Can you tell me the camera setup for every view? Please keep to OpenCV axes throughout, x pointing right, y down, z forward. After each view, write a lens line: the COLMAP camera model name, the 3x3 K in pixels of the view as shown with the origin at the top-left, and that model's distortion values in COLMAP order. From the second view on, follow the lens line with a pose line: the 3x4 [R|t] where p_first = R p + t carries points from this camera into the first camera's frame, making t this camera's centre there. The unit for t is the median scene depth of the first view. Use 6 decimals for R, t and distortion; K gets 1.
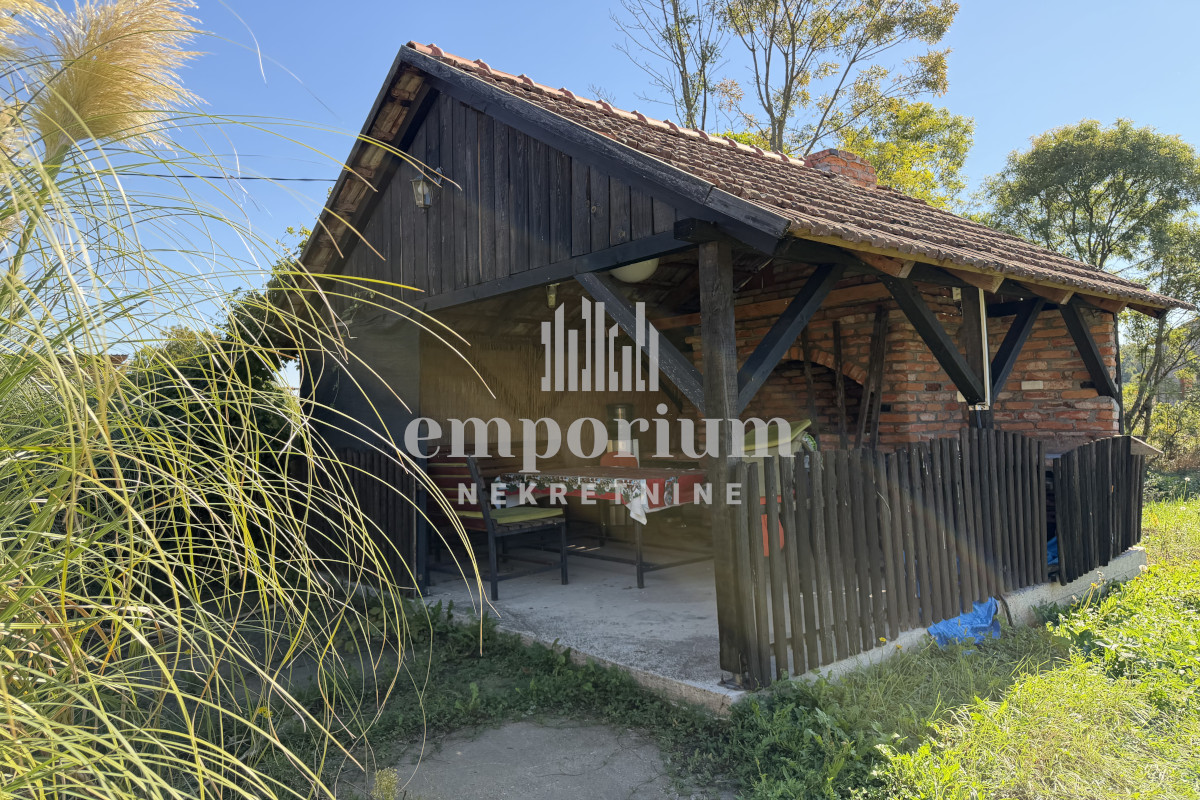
lens RADIAL K [[867.1, 0, 595.4], [0, 867.1, 427.0], [0, 0, 1]] dist [0.106175, -0.002392]
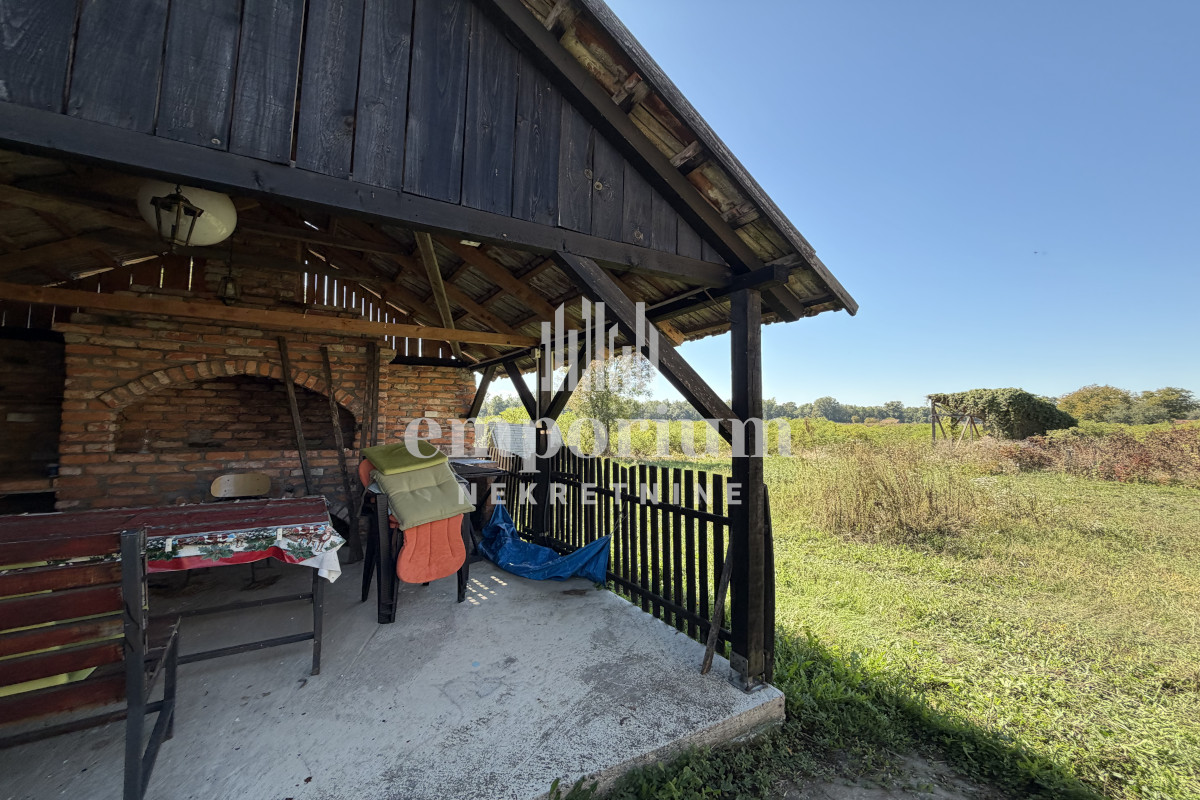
lens RADIAL K [[471.6, 0, 602.9], [0, 471.6, 383.6], [0, 0, 1]] dist [0.001787, 0.000081]
pose [[0.144776, 0.107931, 0.983560, -0.262101], [-0.003610, 0.994084, -0.108554, -0.012809], [-0.989458, 0.012166, 0.144309, 0.595697]]
